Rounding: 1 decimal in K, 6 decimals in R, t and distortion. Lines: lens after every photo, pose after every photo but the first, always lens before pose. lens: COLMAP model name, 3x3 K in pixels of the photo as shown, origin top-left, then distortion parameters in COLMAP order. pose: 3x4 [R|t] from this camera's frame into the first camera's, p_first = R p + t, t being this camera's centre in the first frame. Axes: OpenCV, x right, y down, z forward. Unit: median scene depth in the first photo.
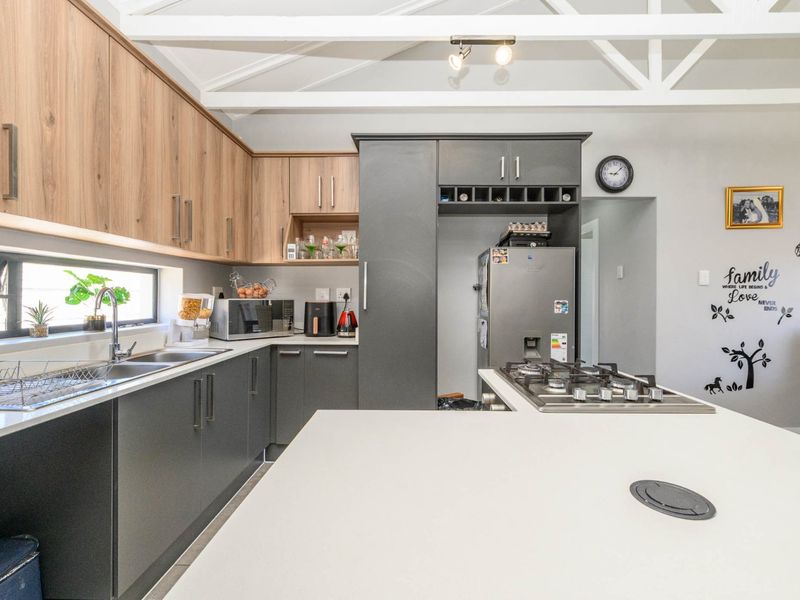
lens RADIAL K [[365.5, 0, 411.4], [0, 365.5, 299.7], [0, 0, 1]] dist [0.007164, 0.000579]
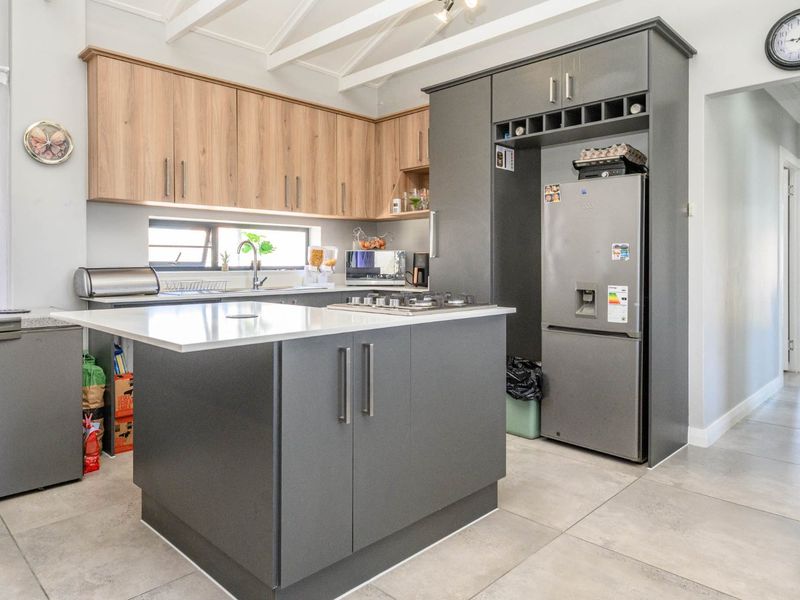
lens RADIAL K [[551.3, 0, 403.4], [0, 551.3, 266.5], [0, 0, 1]] dist [0.006382, 0.002292]
pose [[0.720165, 0.001020, -0.693802, 0.815387], [-0.000870, 0.999999, 0.000567, 0.046312], [0.693802, 0.000195, 0.720166, -0.153114]]
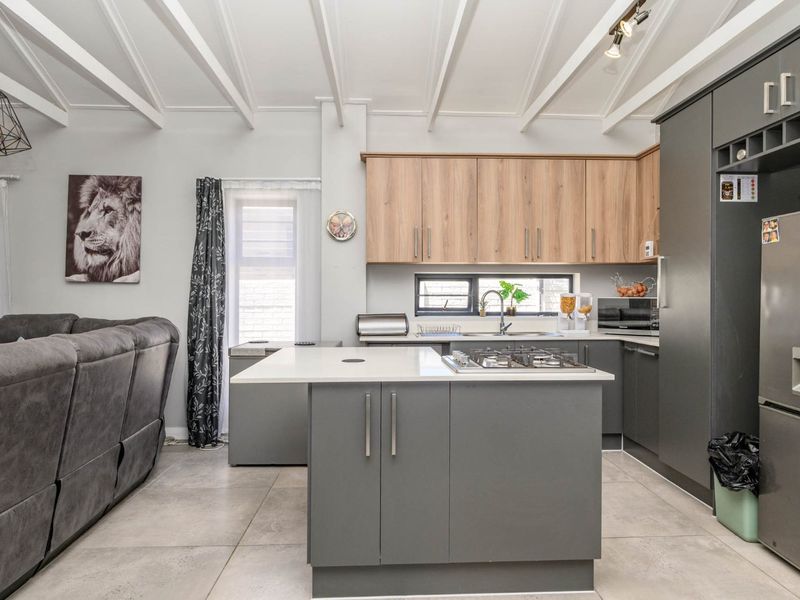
lens RADIAL K [[540.6, 0, 400.0], [0, 540.6, 300.0], [0, 0, 1]] dist [0.009349, 0.001714]
pose [[0.051006, 0.003050, -0.998694, 1.094069], [-0.003952, 0.999988, 0.002852, 0.004481], [0.998691, 0.003801, 0.051018, 0.261814]]
